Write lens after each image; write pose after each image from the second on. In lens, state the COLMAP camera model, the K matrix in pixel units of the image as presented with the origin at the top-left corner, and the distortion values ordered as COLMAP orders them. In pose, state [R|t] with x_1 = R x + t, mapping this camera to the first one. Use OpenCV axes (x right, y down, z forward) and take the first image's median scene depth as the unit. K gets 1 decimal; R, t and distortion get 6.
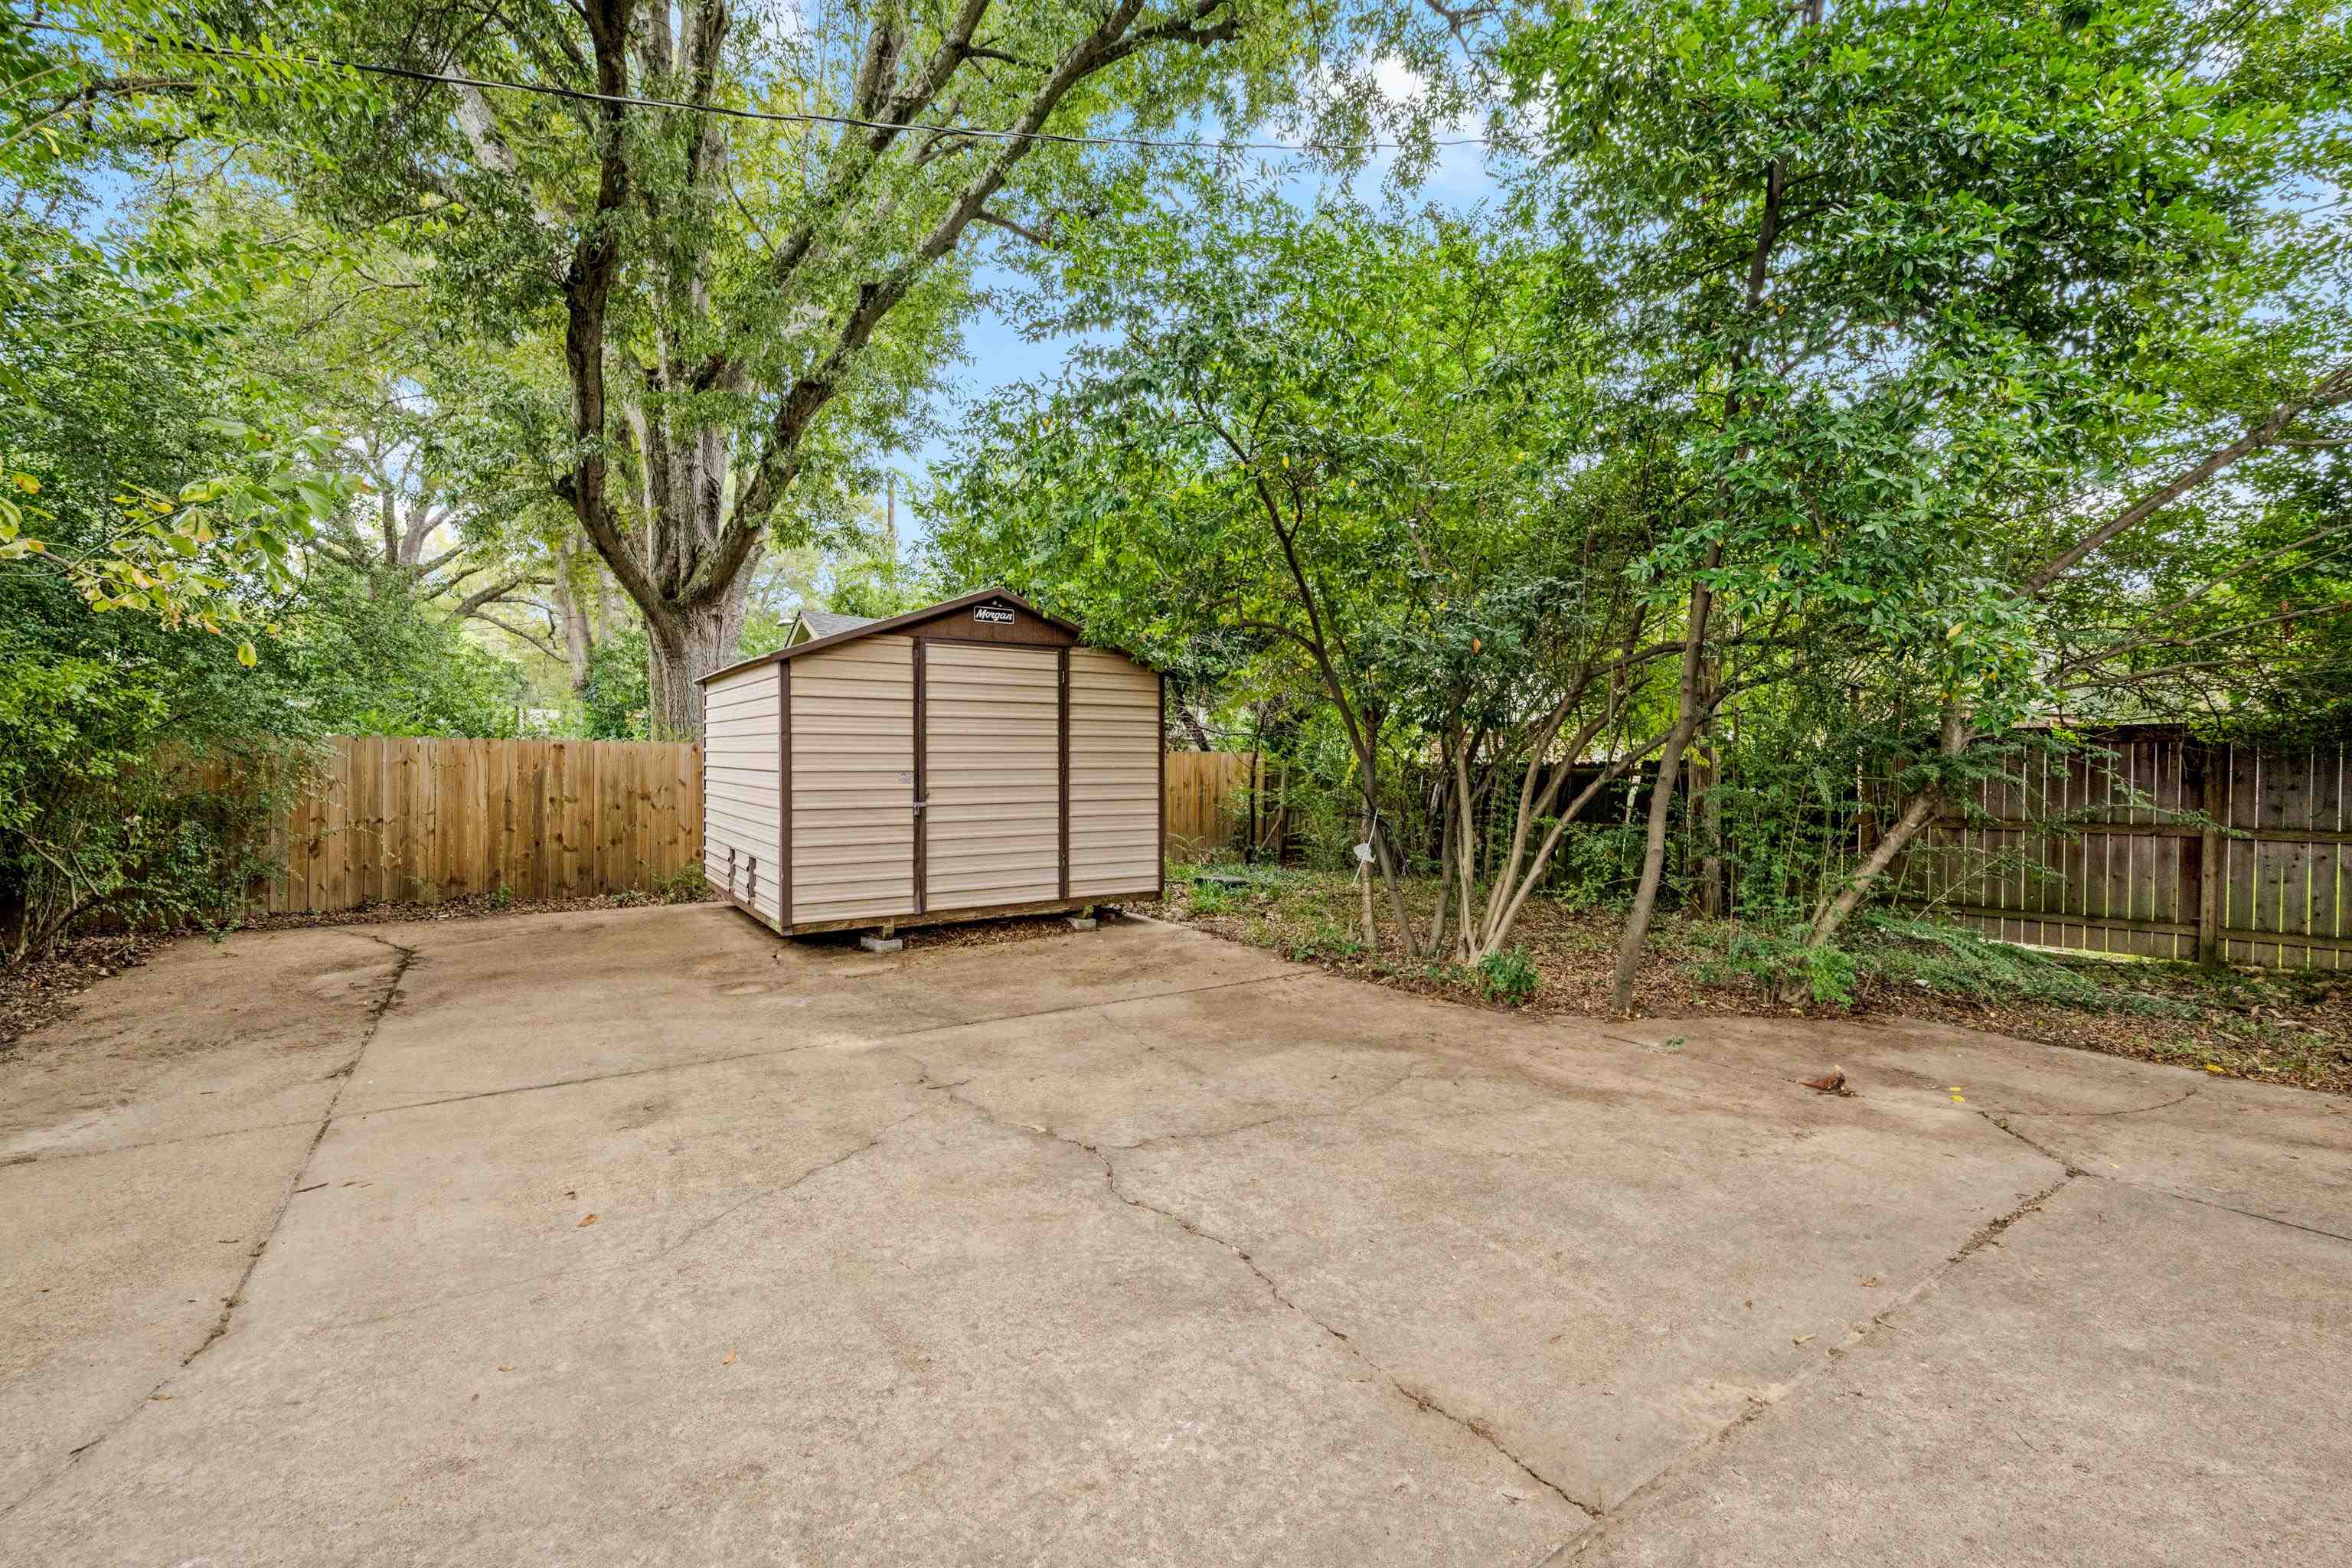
lens RADIAL K [[1007.9, 0, 1175.9], [0, 1007.9, 755.2], [0, 0, 1]] dist [-0.000586, -0.000163]
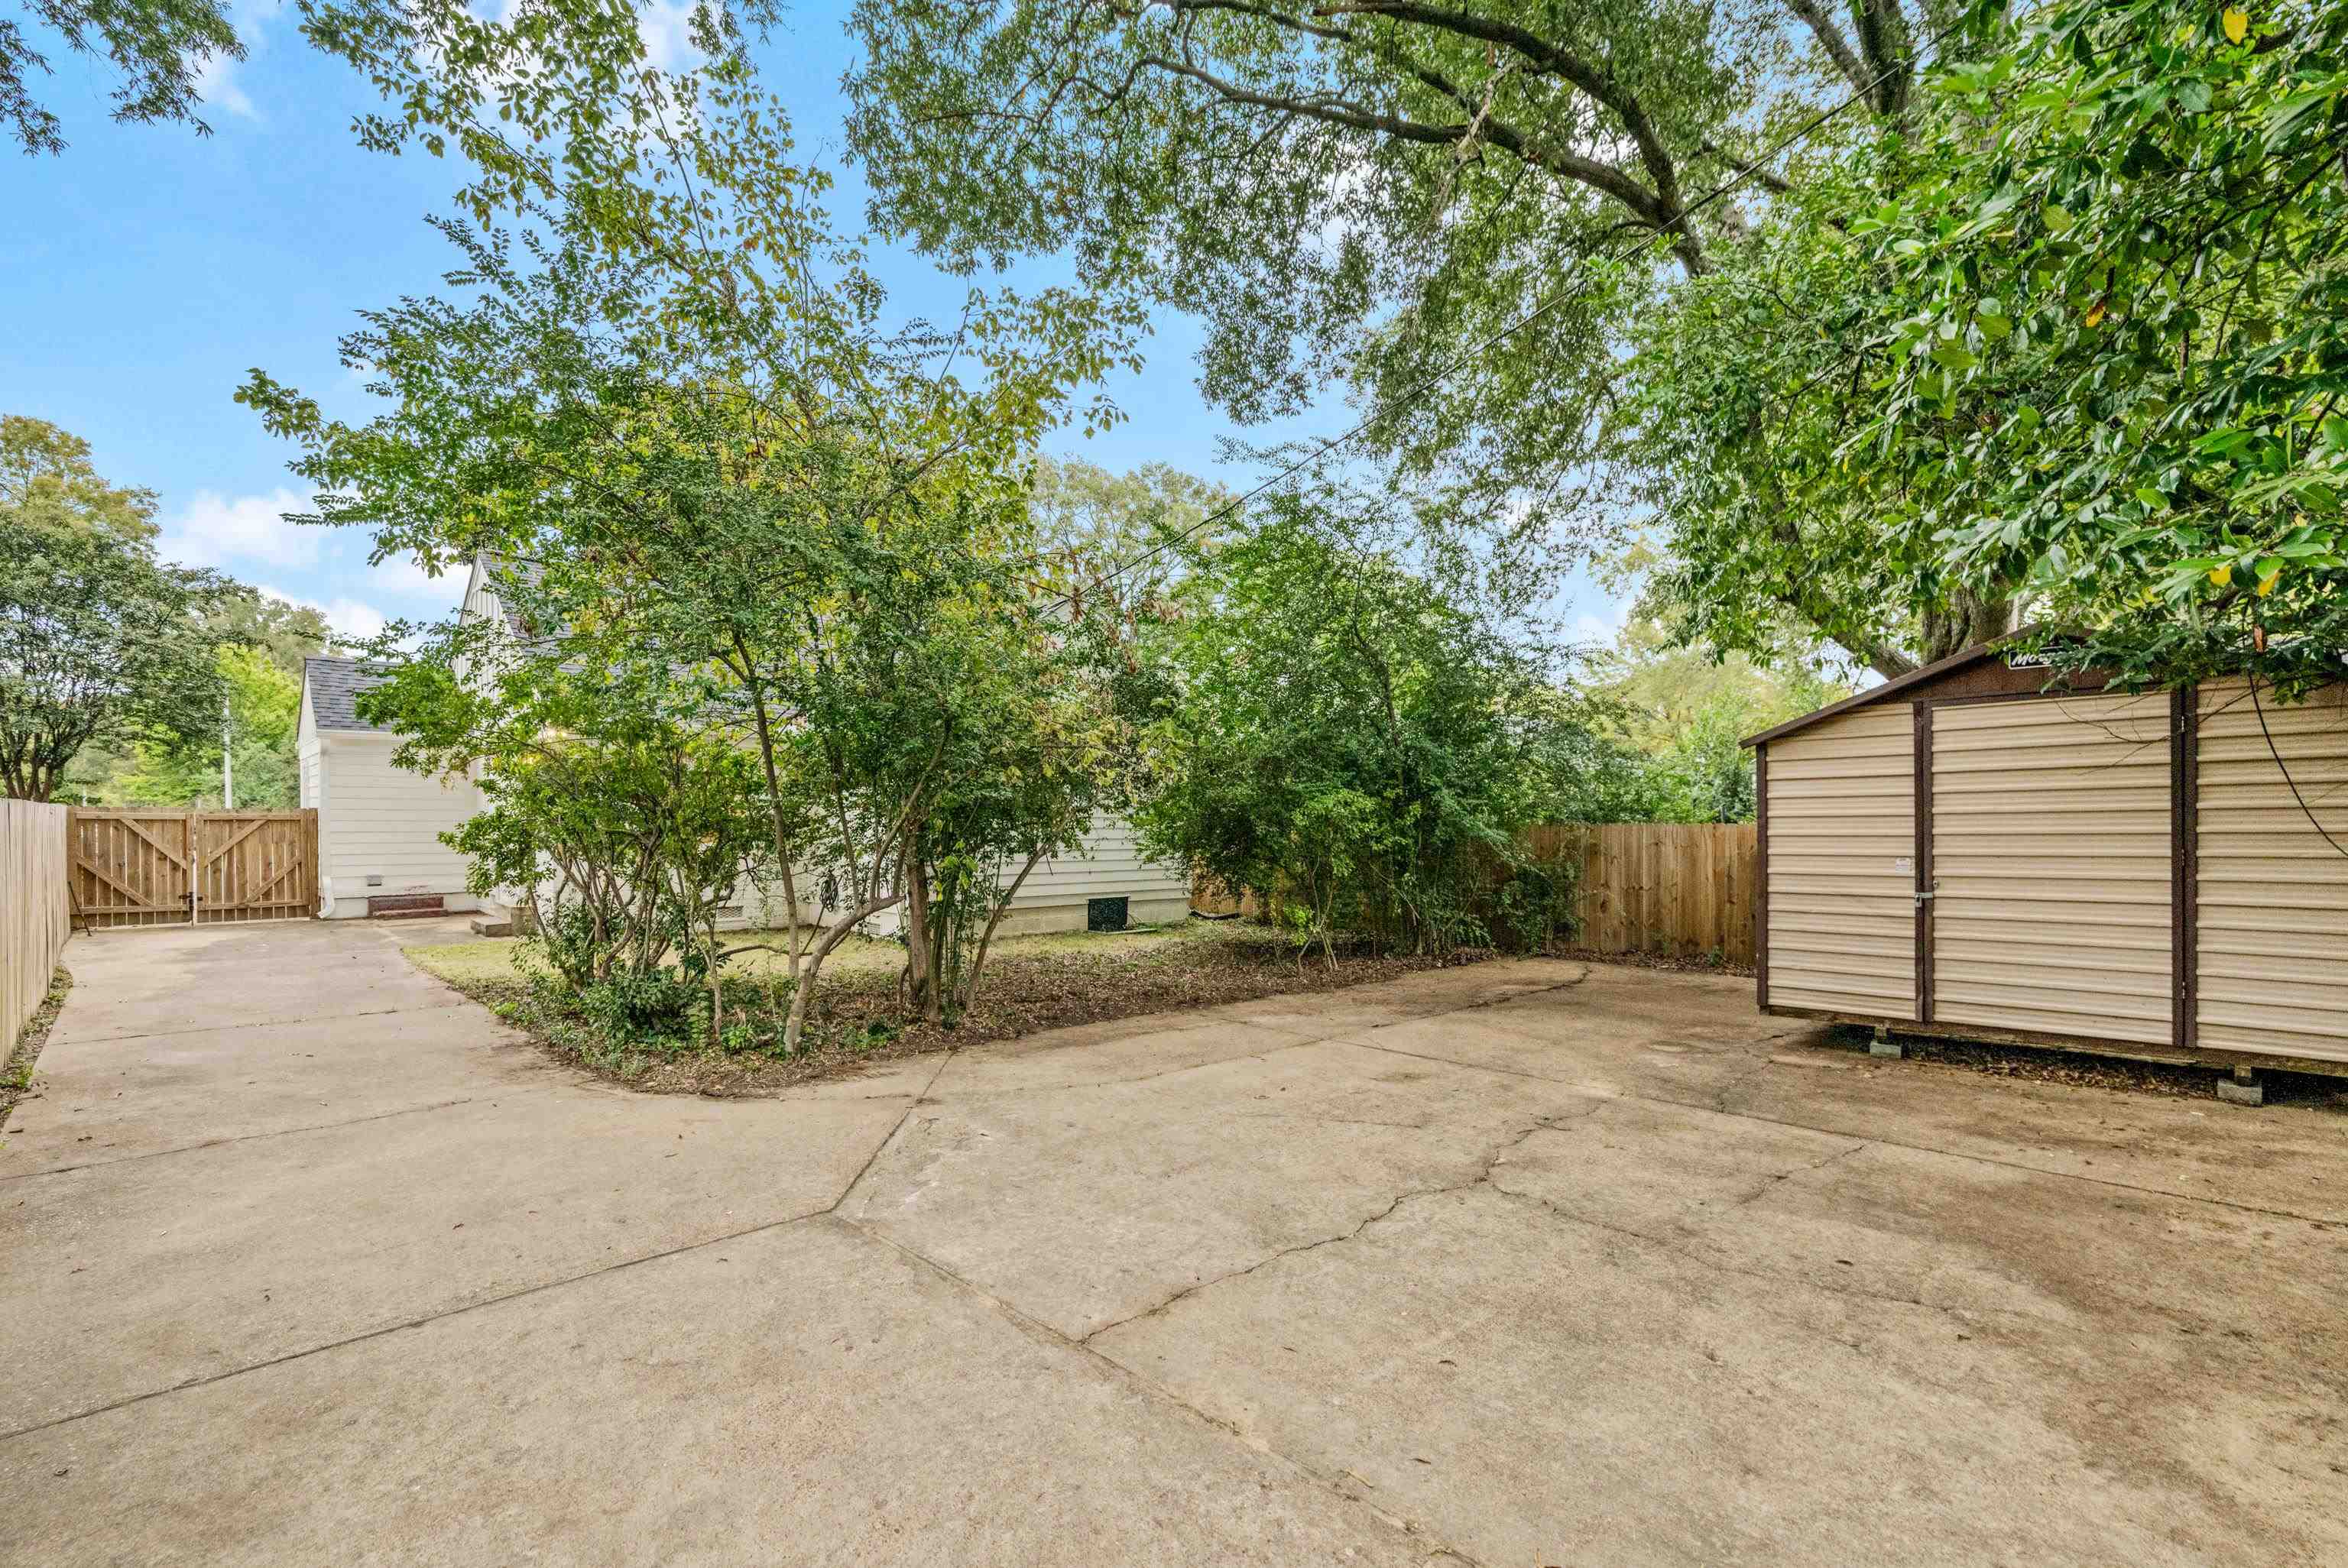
lens RADIAL K [[1021.7, 0, 1182.3], [0, 1021.7, 826.1], [0, 0, 1]] dist [-0.002084, -0.000388]
pose [[0.178749, -0.012081, -0.983821, 0.867269], [0.003148, 0.999927, -0.011707, -0.003578], [0.983890, -0.001004, 0.178773, 0.384553]]
